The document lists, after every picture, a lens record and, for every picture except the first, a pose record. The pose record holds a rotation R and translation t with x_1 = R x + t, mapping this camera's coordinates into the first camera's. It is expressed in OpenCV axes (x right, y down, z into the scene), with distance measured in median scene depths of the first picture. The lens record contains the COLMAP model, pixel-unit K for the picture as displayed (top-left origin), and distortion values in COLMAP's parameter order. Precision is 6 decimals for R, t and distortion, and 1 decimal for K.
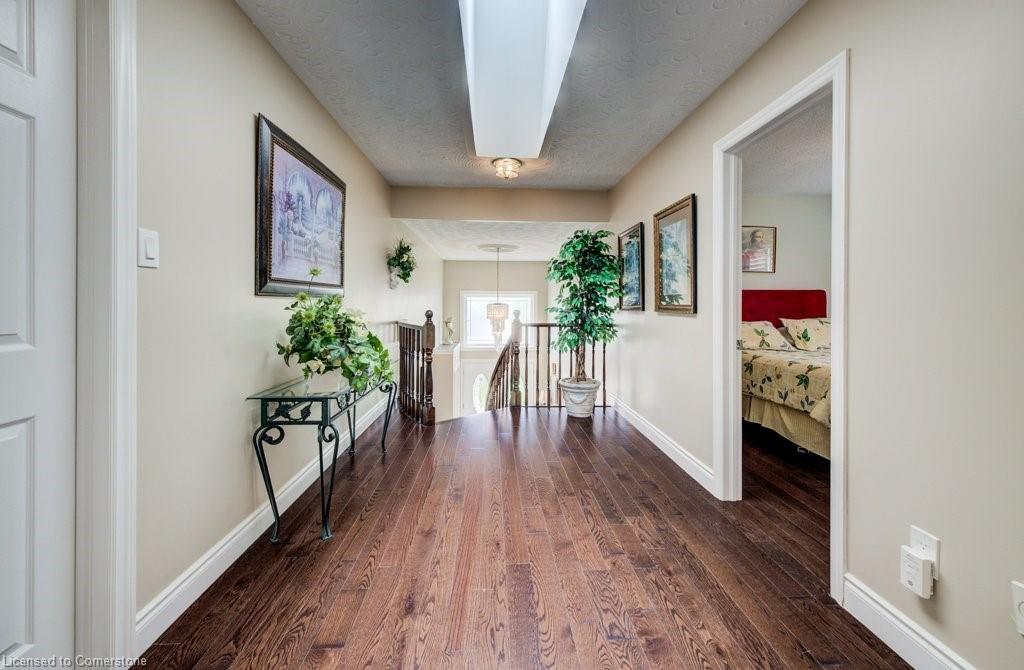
lens RADIAL K [[413.6, 0, 513.3], [0, 413.6, 306.5], [0, 0, 1]] dist [0.000442, 0.000279]
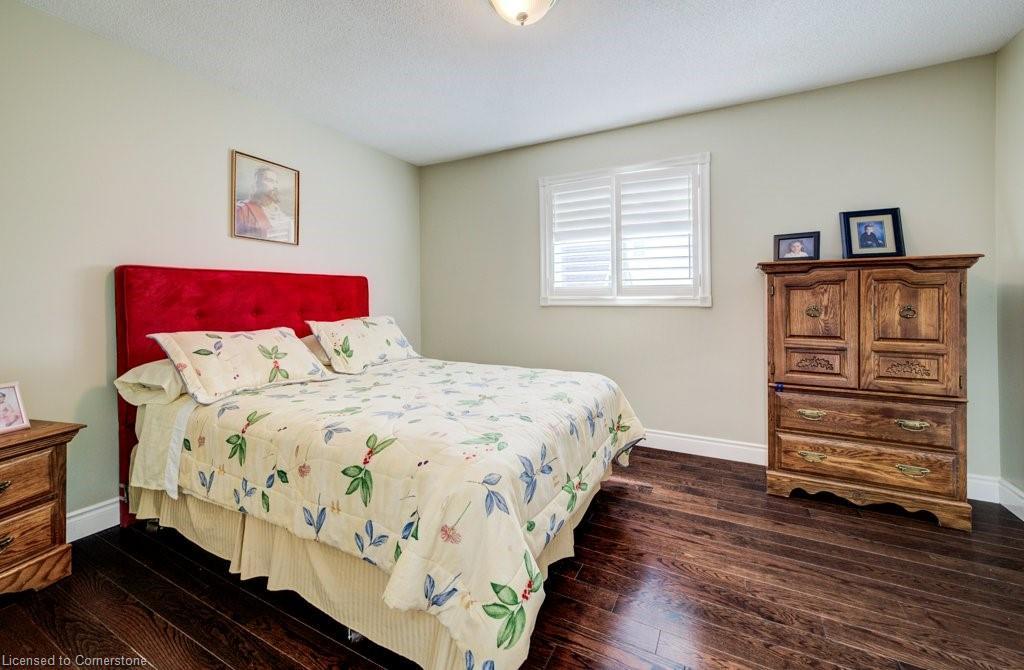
lens RADIAL K [[413.6, 0, 513.3], [0, 413.6, 306.5], [0, 0, 1]] dist [0.000442, 0.000279]
pose [[0.514082, -0.019539, 0.857519, 0.341469], [0.006376, 0.999800, 0.018959, -0.001323], [-0.857718, -0.004279, 0.514103, 0.522657]]
